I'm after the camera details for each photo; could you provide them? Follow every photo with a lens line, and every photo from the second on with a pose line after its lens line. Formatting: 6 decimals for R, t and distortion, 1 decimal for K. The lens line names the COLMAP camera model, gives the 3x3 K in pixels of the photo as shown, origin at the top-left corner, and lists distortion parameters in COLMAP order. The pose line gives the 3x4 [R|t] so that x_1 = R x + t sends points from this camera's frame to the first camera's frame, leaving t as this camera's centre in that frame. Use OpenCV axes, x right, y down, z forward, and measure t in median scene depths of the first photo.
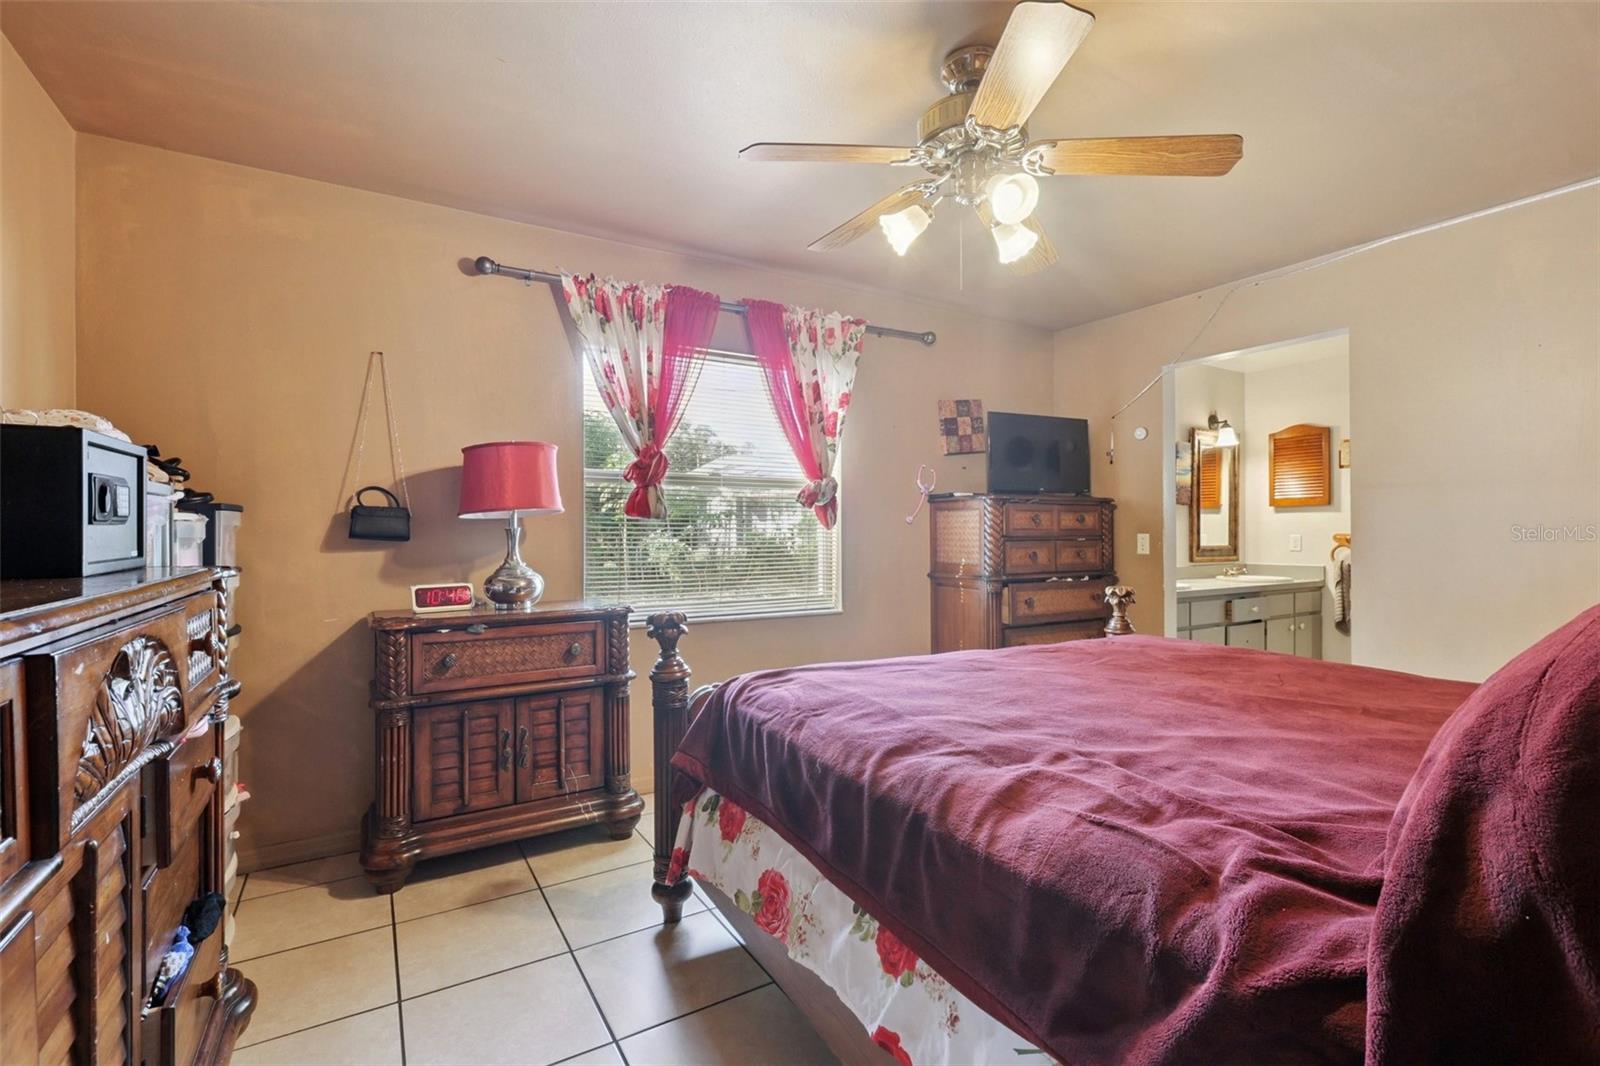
lens RADIAL K [[715.6, 0, 802.4], [0, 715.6, 543.7], [0, 0, 1]] dist [-0.001136, 0.001109]
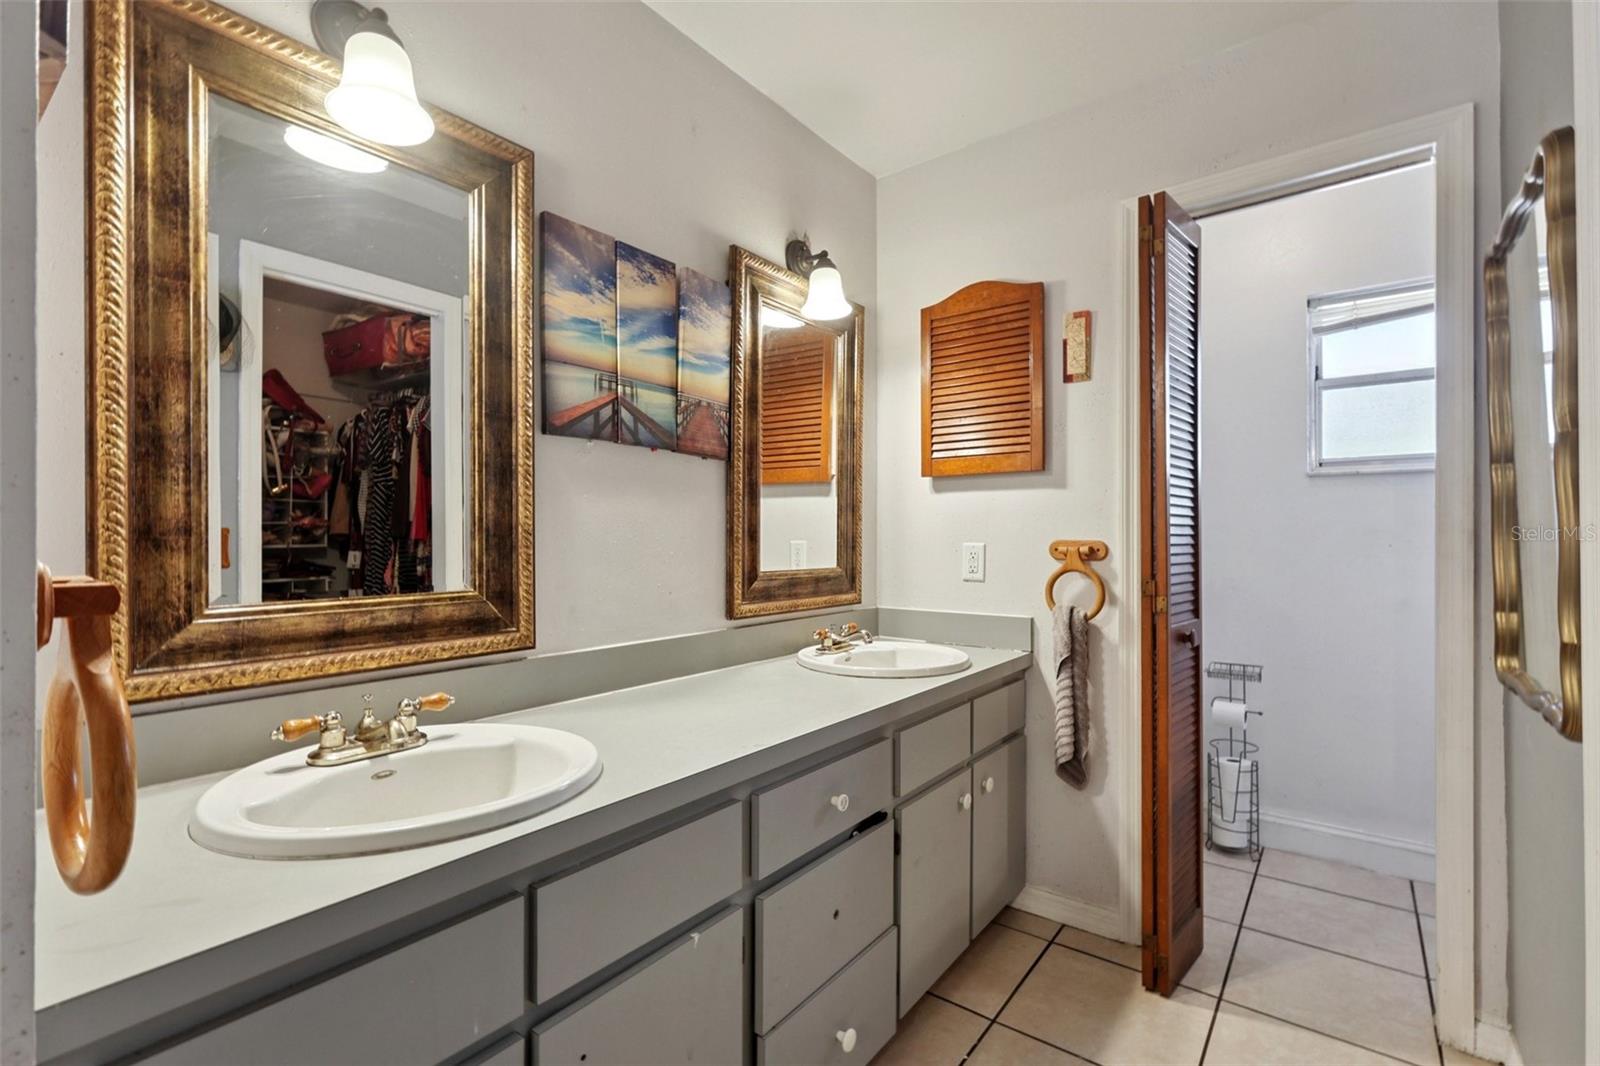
lens RADIAL K [[715.6, 0, 802.4], [0, 715.6, 543.7], [0, 0, 1]] dist [-0.001136, 0.001109]
pose [[0.930350, 0.002268, 0.366665, 0.440490], [-0.002065, 0.999997, -0.000947, -0.011415], [-0.366666, 0.000124, 0.930353, 0.644354]]
